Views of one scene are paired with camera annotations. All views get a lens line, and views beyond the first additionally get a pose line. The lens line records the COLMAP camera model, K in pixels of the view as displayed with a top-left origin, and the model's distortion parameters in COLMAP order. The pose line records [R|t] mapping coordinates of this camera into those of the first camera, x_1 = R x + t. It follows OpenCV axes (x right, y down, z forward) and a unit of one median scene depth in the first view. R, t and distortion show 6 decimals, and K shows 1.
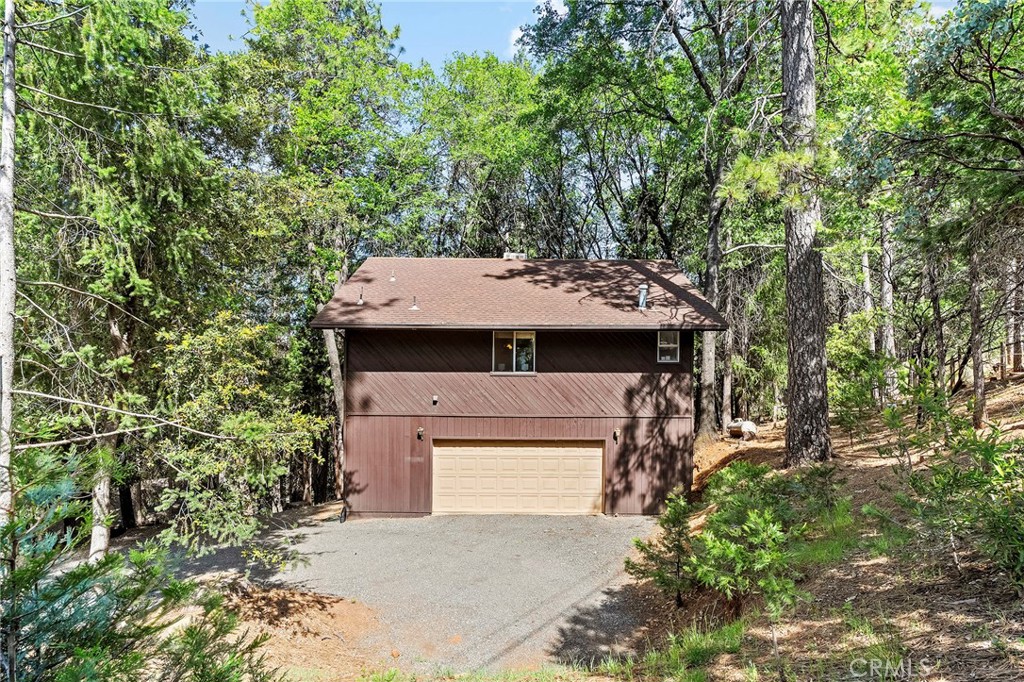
lens RADIAL K [[566.8, 0, 512.0], [0, 566.8, 341.0], [0, 0, 1]] dist [-0.000928, -0.000194]
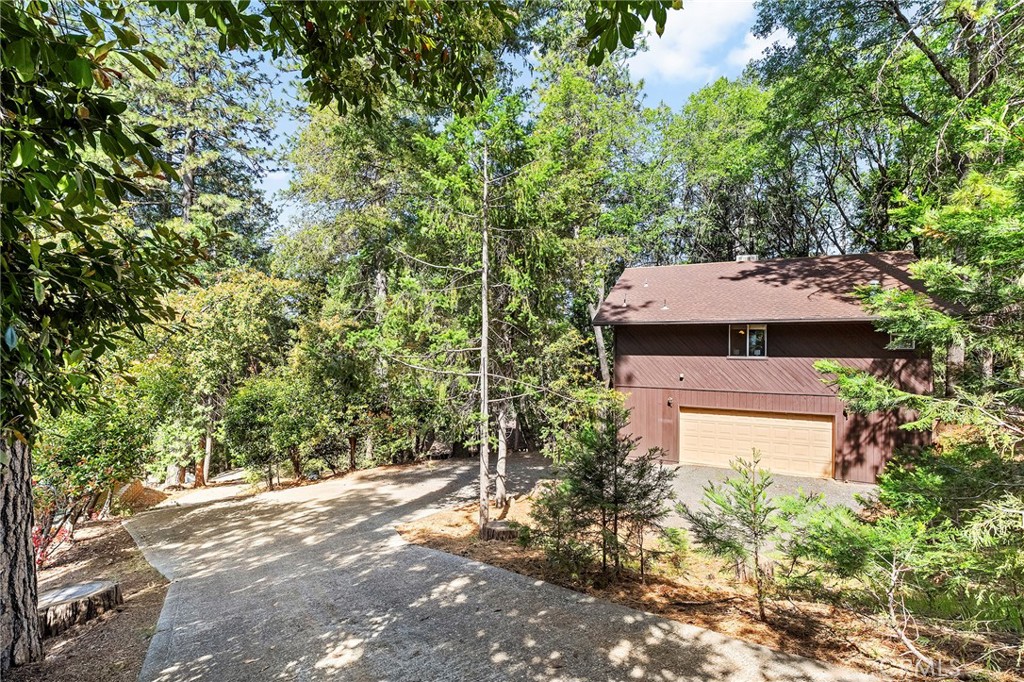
lens RADIAL K [[473.9, 0, 518.8], [0, 473.9, 333.4], [0, 0, 1]] dist [-0.004241, 0.000003]
pose [[0.905028, -0.007126, -0.425291, -0.007889], [0.018495, 0.999573, 0.022608, -0.026190], [0.424949, -0.028326, 0.904774, -0.138315]]
